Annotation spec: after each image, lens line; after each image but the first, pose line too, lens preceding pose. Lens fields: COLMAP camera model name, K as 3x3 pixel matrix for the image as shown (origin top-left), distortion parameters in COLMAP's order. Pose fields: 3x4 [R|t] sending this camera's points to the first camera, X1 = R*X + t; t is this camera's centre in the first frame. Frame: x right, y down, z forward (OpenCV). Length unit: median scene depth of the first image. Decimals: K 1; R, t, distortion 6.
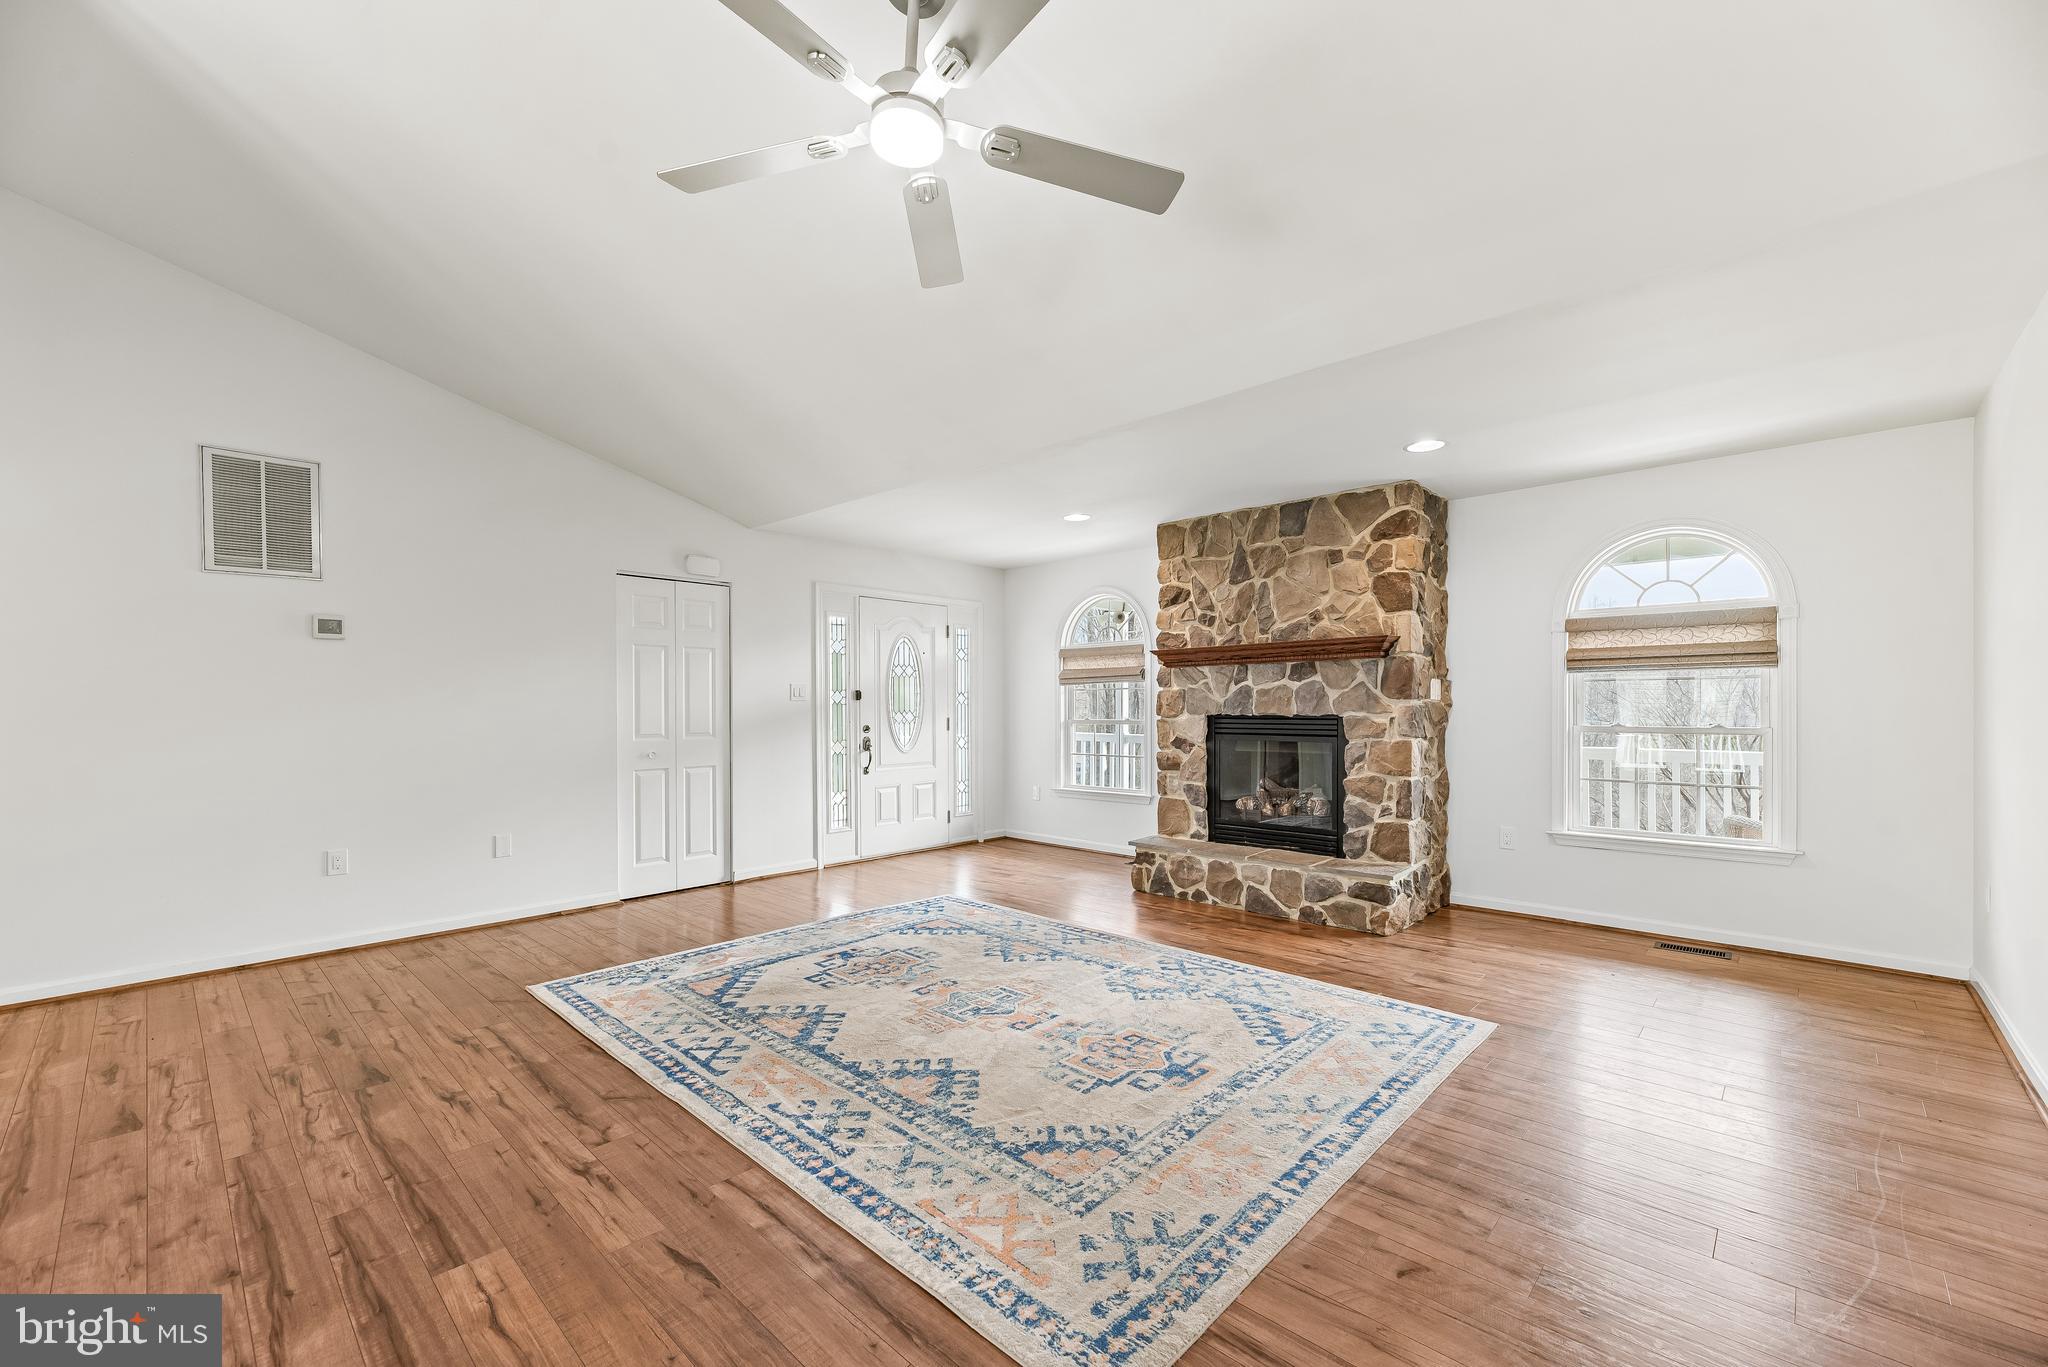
lens RADIAL K [[832.3, 0, 1019.9], [0, 832.3, 707.8], [0, 0, 1]] dist [-0.001842, 0.000308]
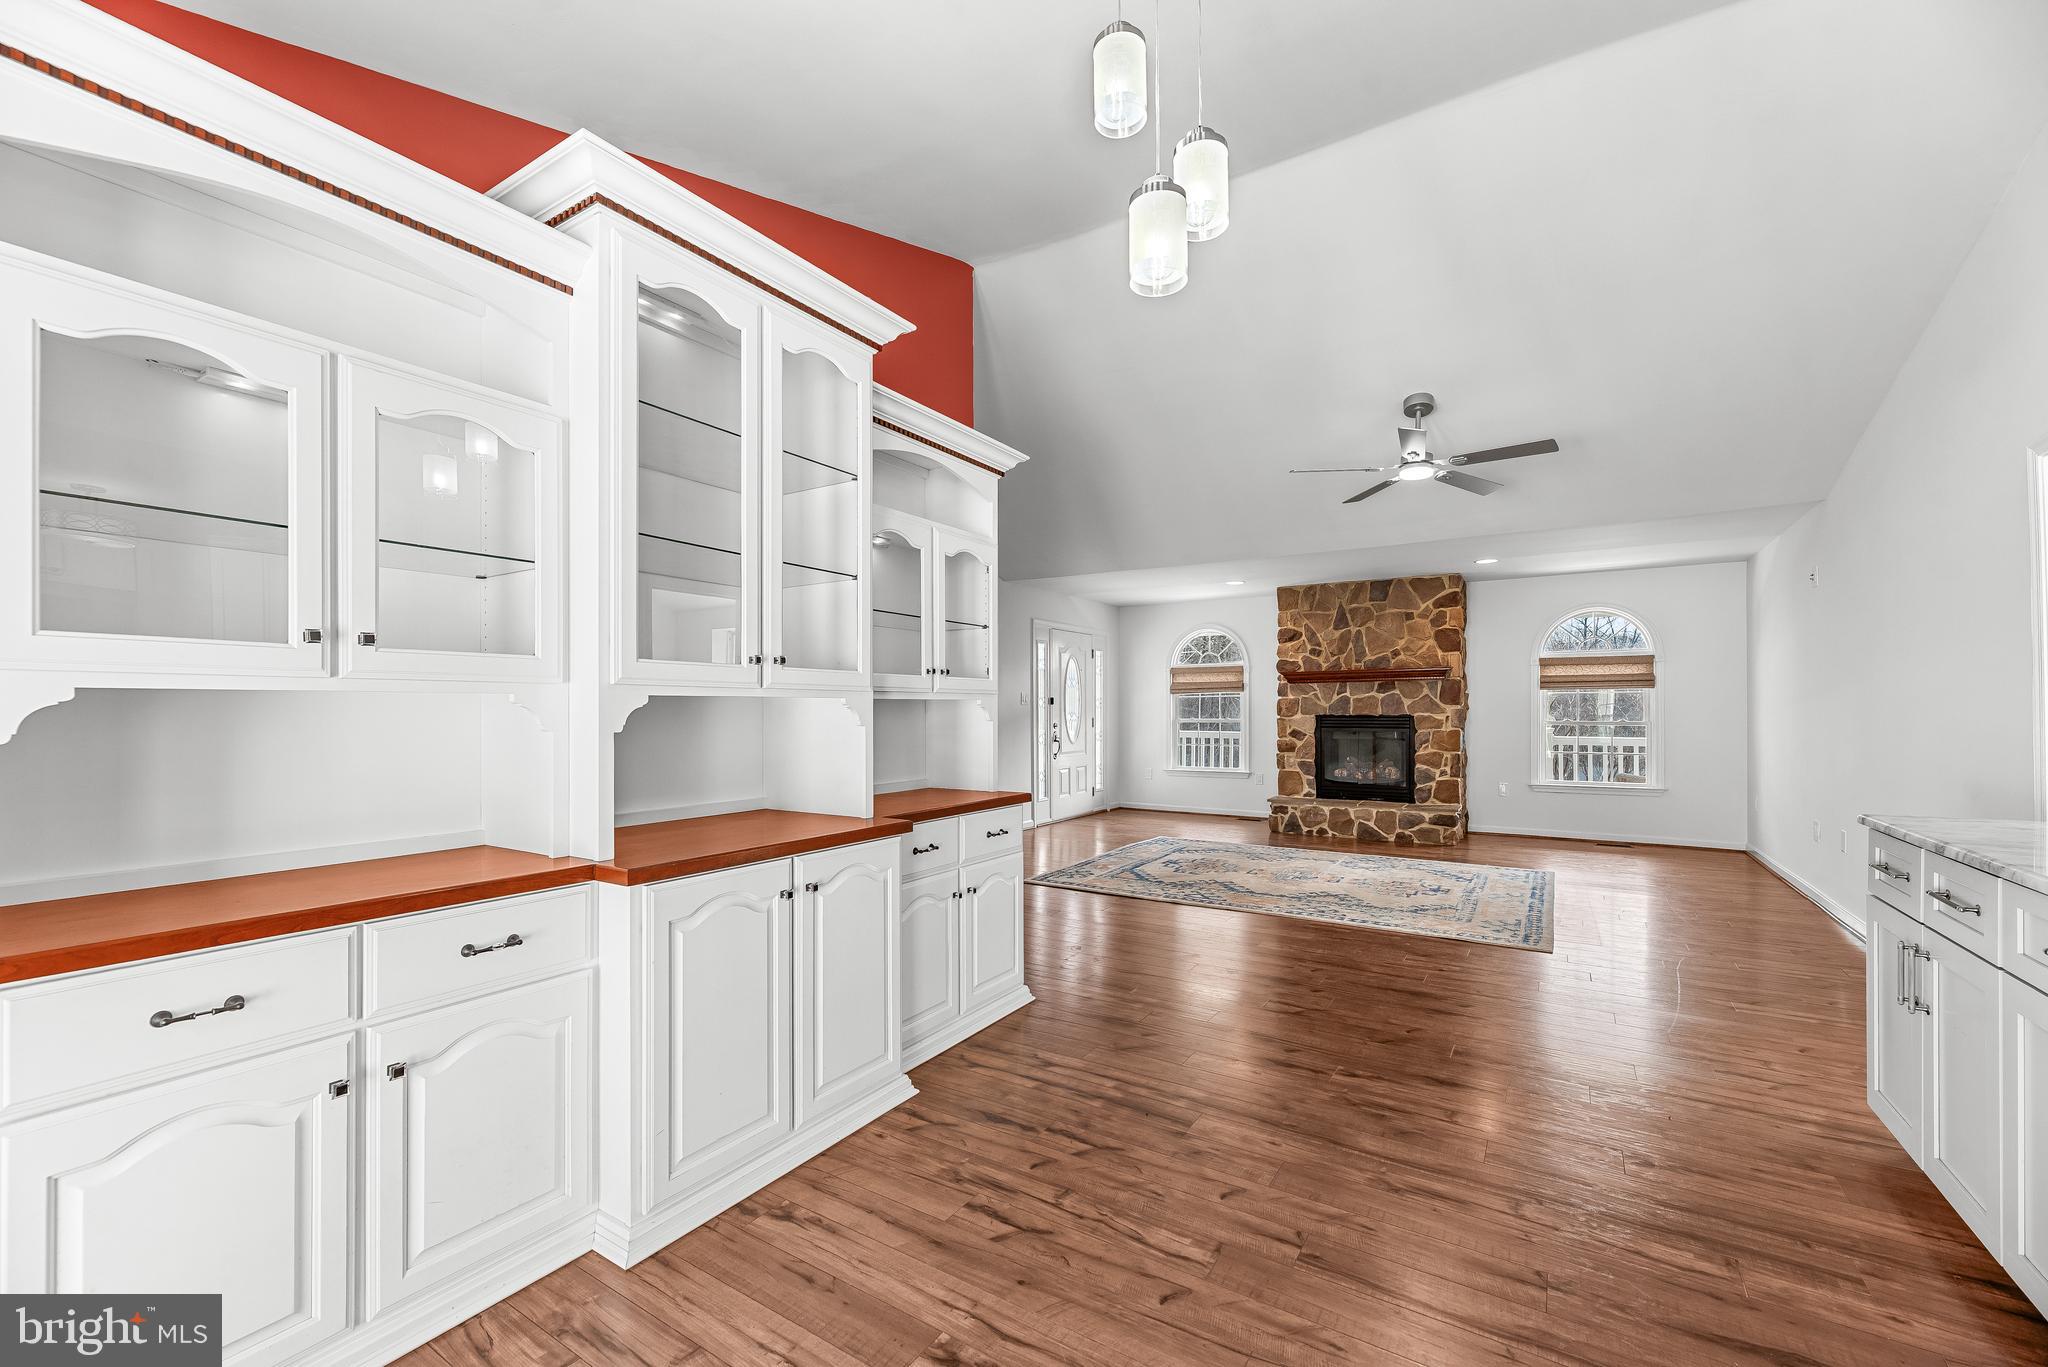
lens RADIAL K [[832.3, 0, 1019.9], [0, 832.3, 707.8], [0, 0, 1]] dist [-0.001842, 0.000308]
pose [[0.983356, 0.000469, 0.181688, -0.626100], [0.000306, 0.999991, -0.004237, 0.001900], [-0.181688, 0.004222, 0.983347, -0.426884]]
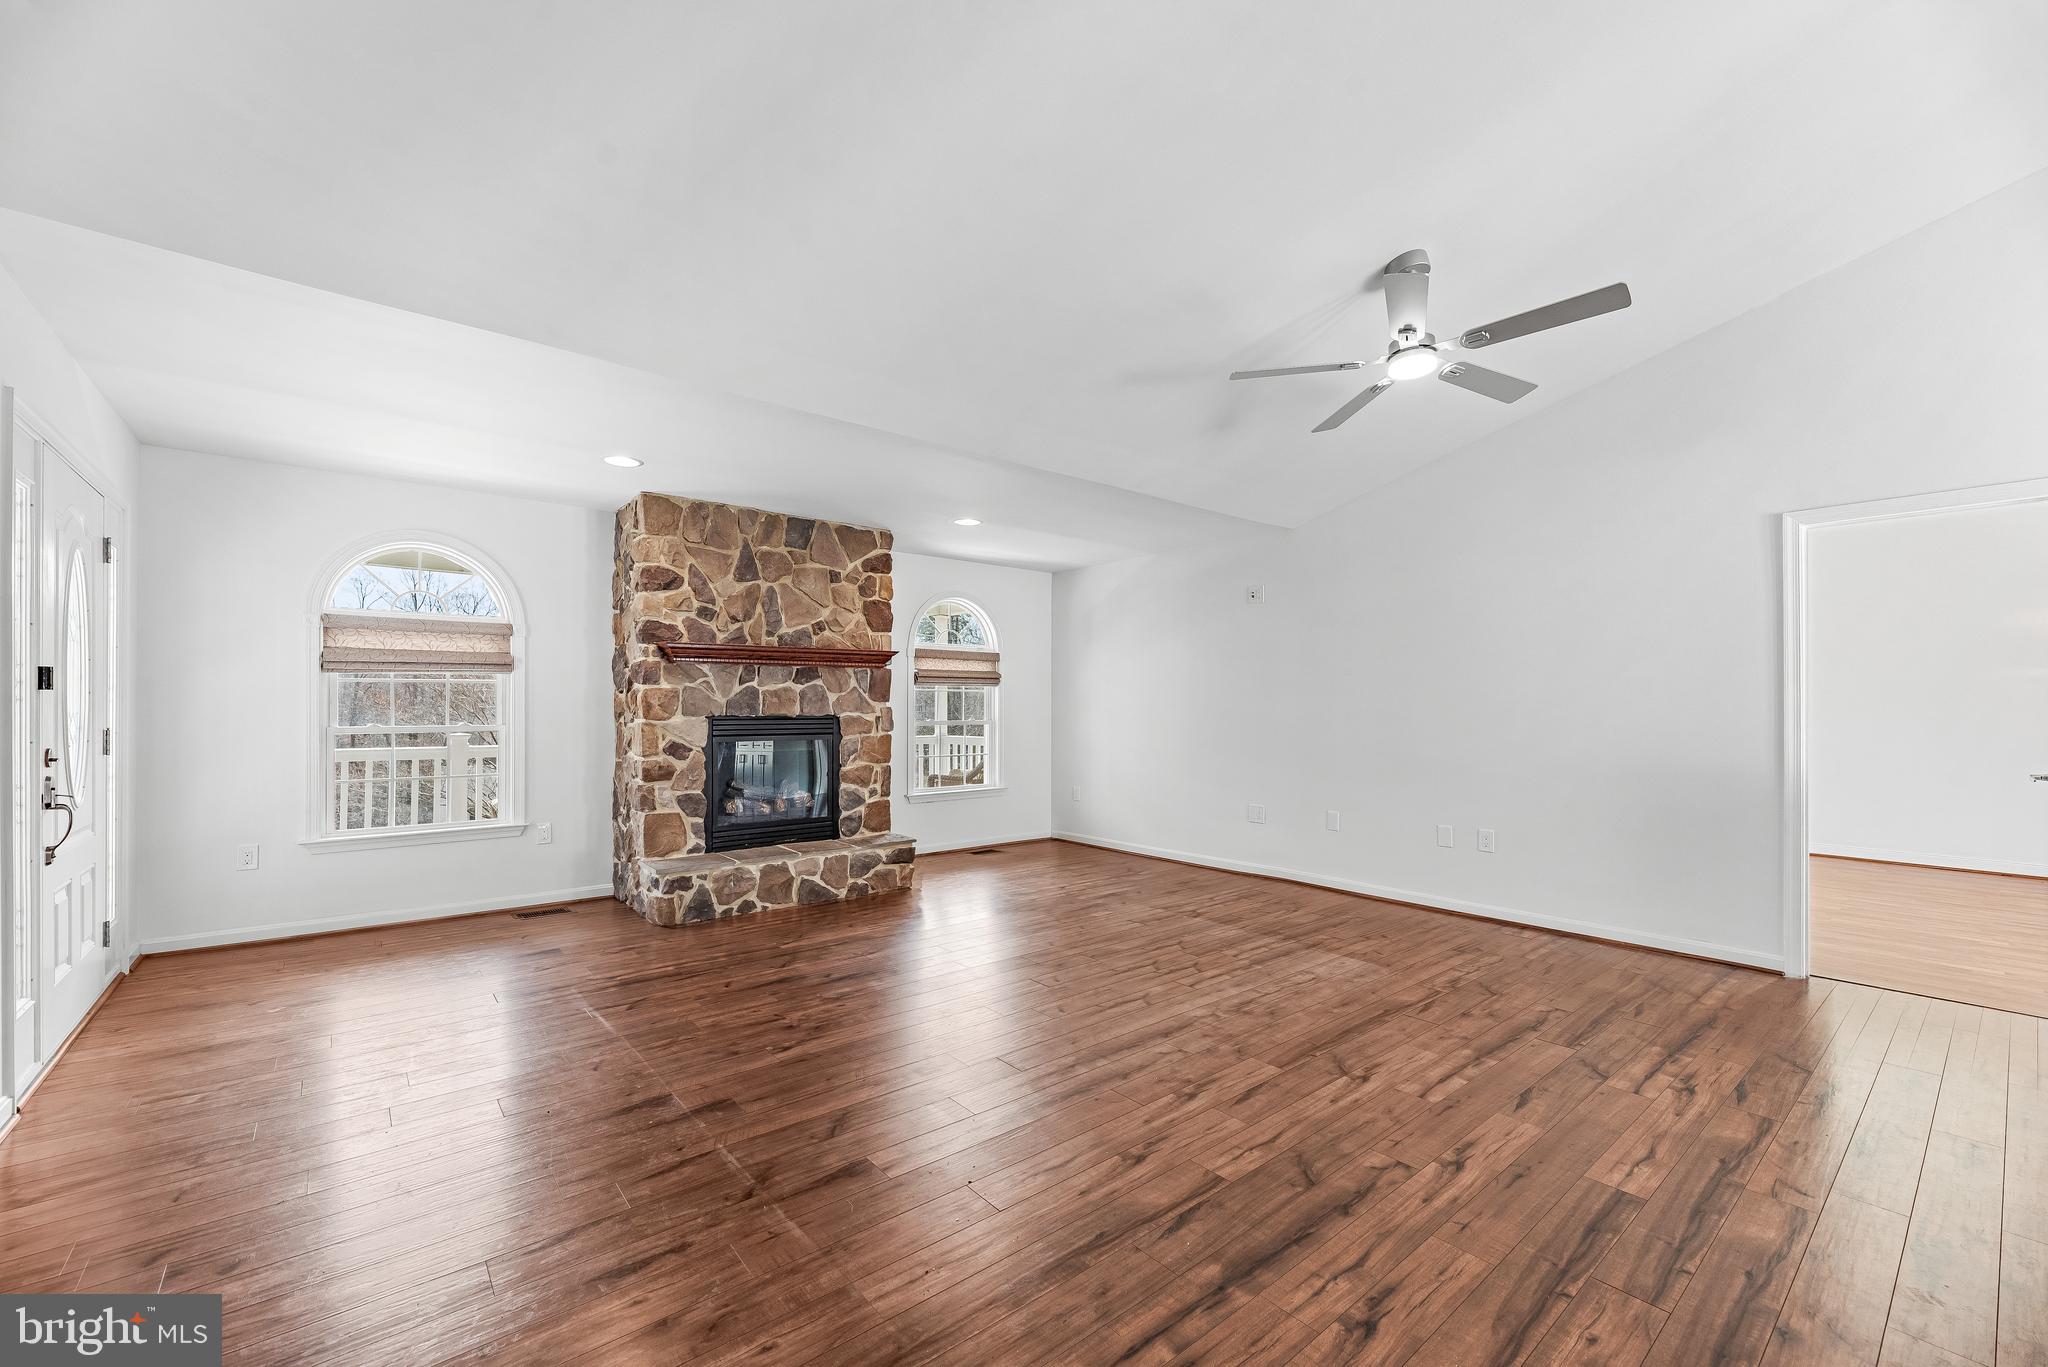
lens RADIAL K [[802.8, 0, 1000.9], [0, 802.8, 709.6], [0, 0, 1]] dist [-0.017637, -0.000164]
pose [[0.151800, -0.001946, 0.988409, -0.650084], [-0.001211, 0.999997, 0.002155, -0.001493], [-0.988410, -0.001524, 0.151797, 0.580888]]
